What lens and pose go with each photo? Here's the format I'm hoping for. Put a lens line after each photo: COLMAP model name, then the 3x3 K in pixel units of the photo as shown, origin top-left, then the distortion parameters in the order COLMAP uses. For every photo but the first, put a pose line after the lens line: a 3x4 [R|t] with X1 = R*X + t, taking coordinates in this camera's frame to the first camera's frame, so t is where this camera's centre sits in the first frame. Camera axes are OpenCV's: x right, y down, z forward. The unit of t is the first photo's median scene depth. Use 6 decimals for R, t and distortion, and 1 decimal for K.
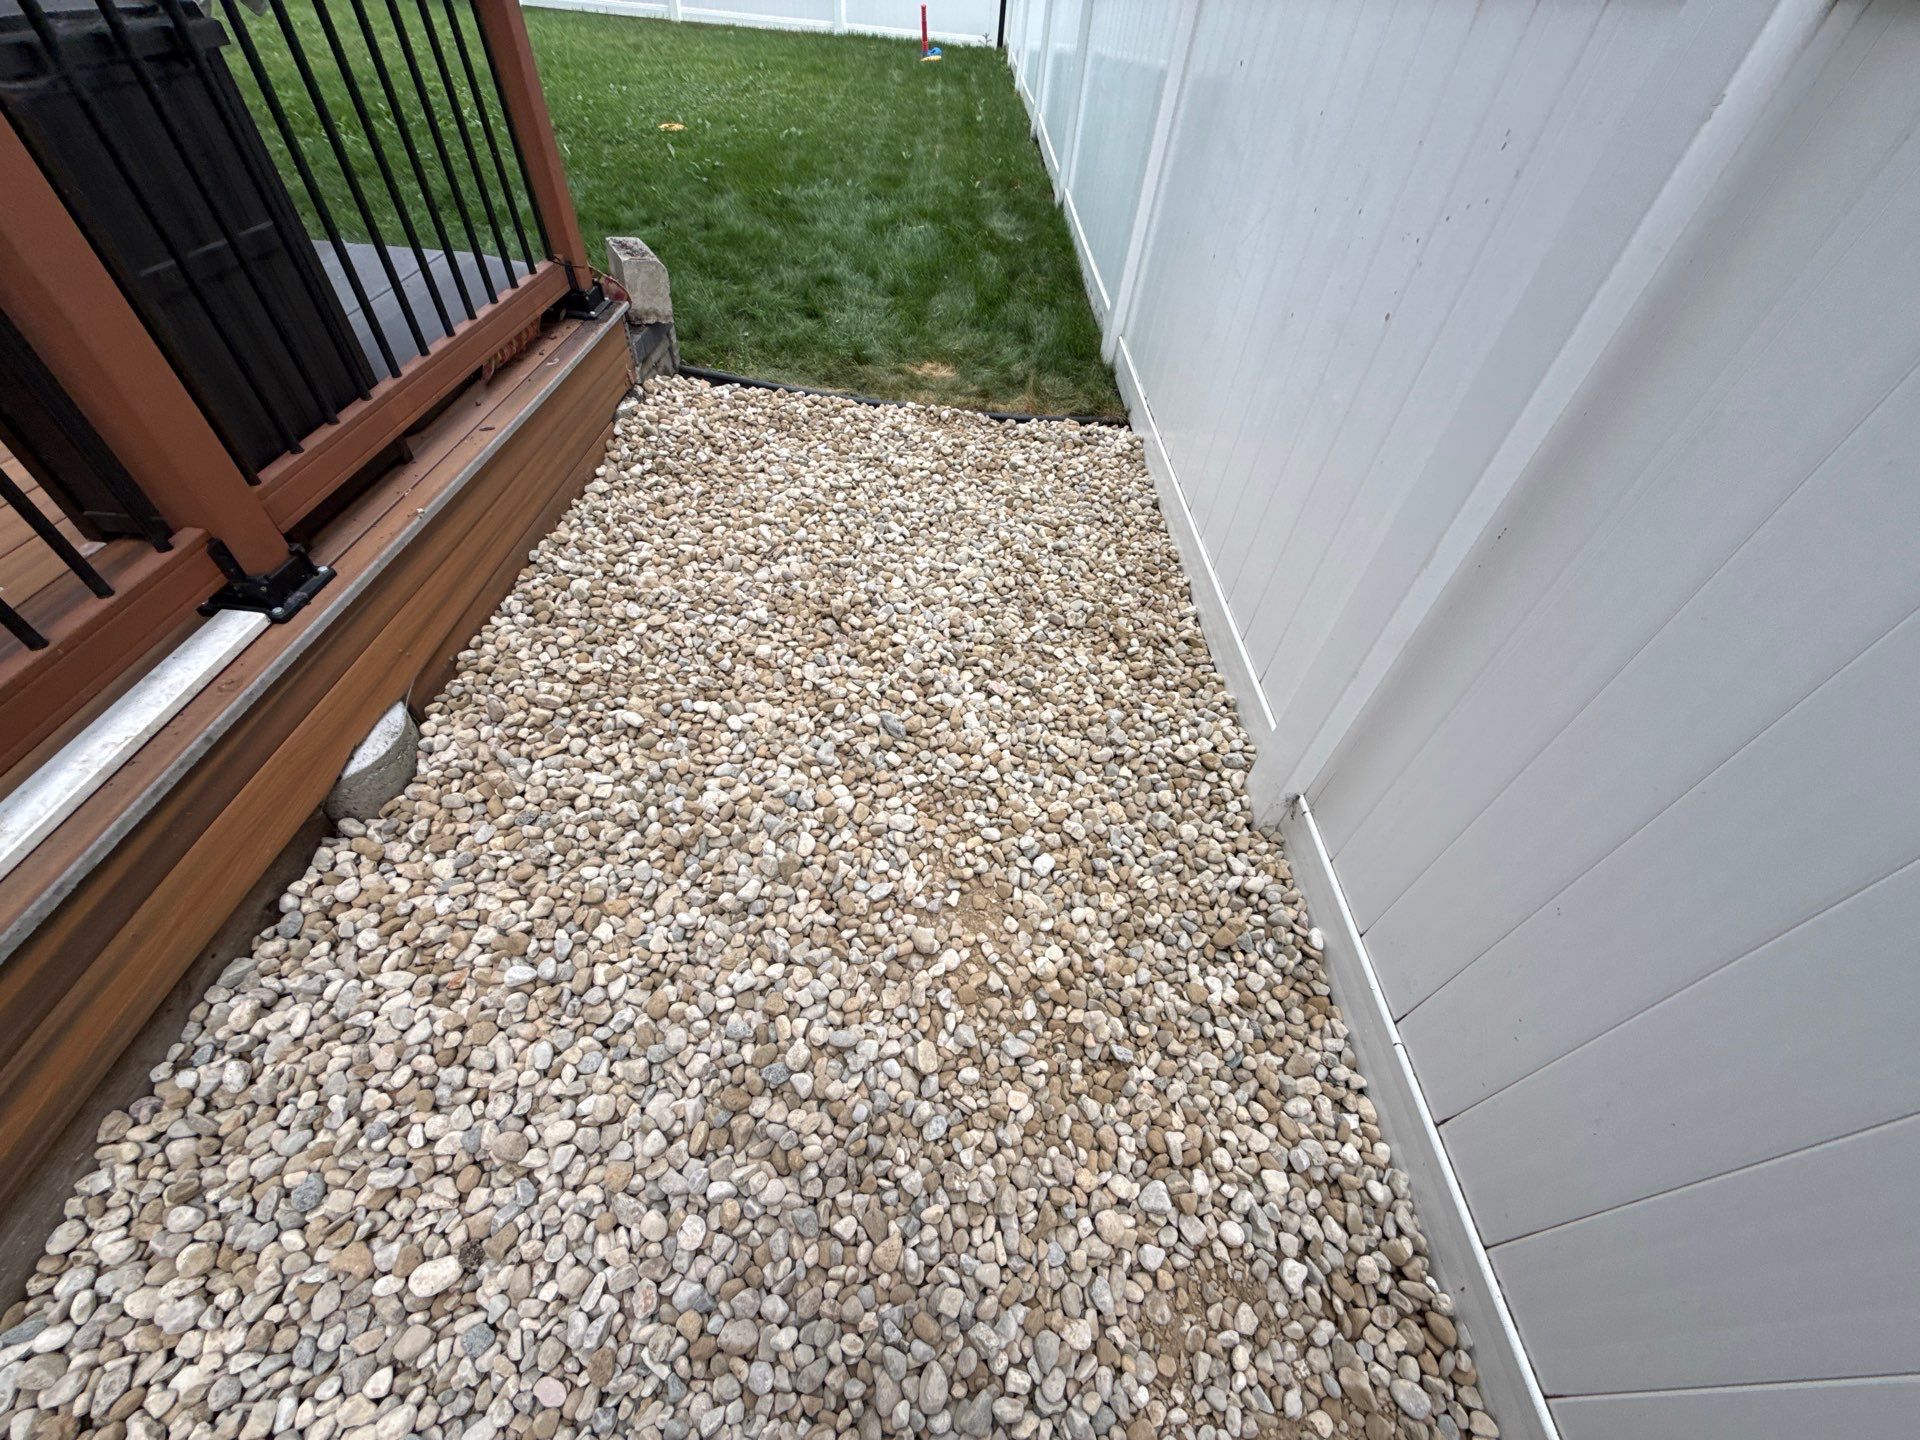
lens RADIAL K [[761.8, 0, 960.0], [0, 761.8, 718.7], [0, 0, 1]] dist [0.001961, -0.000619]
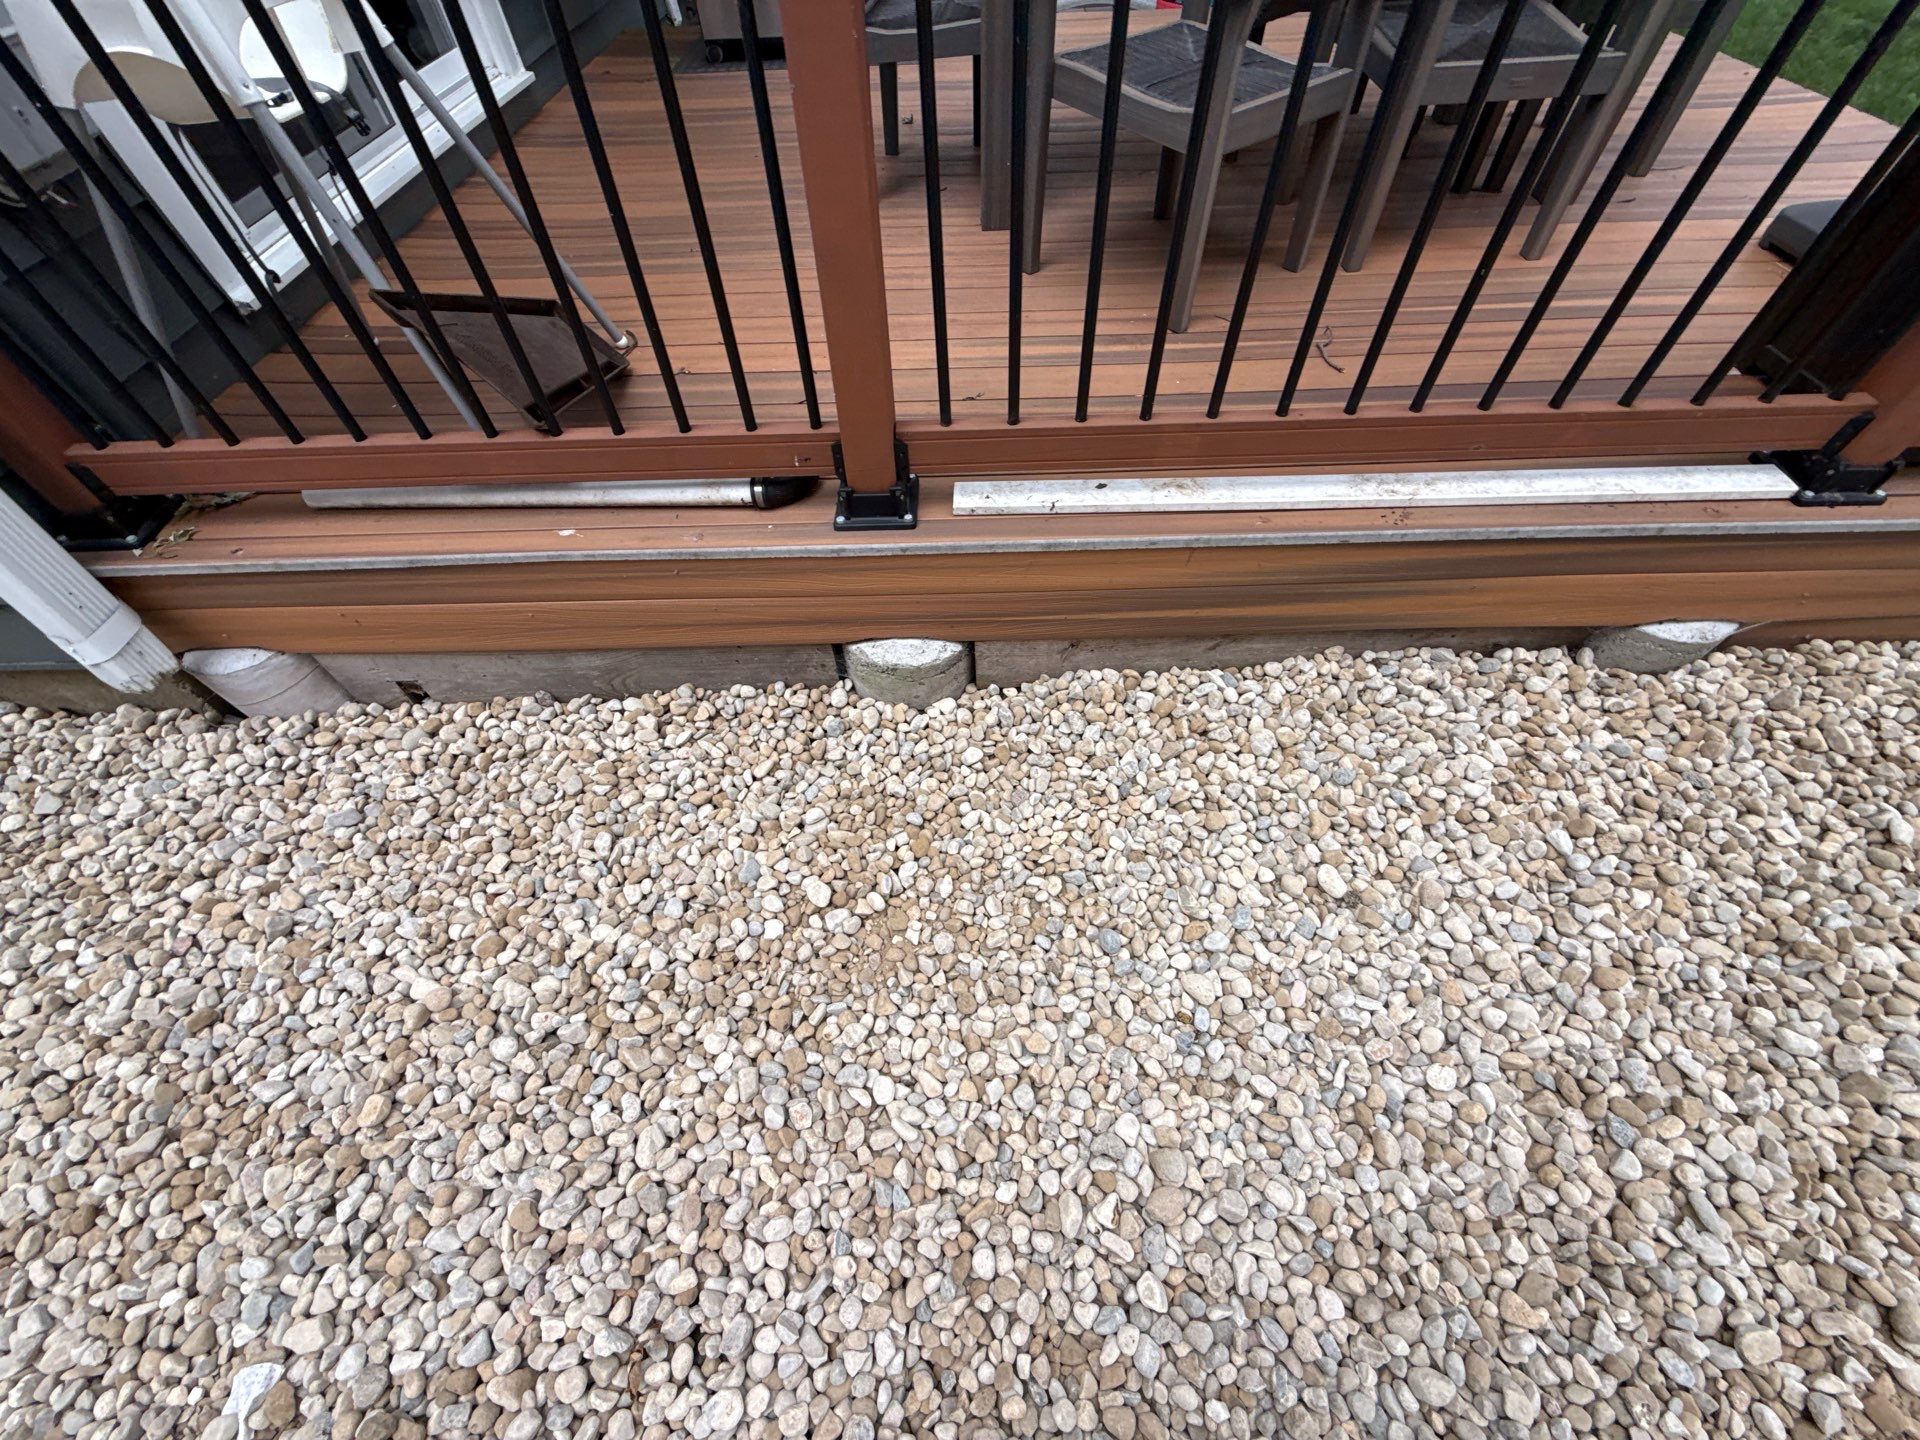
lens RADIAL K [[761.8, 0, 959.1], [0, 761.8, 718.9], [0, 0, 1]] dist [0.001961, -0.000619]
pose [[0.043454, 0.745497, -0.665091, -0.035440], [-0.703809, 0.495324, 0.509221, 0.283259], [0.709059, 0.445970, 0.546211, -0.230251]]
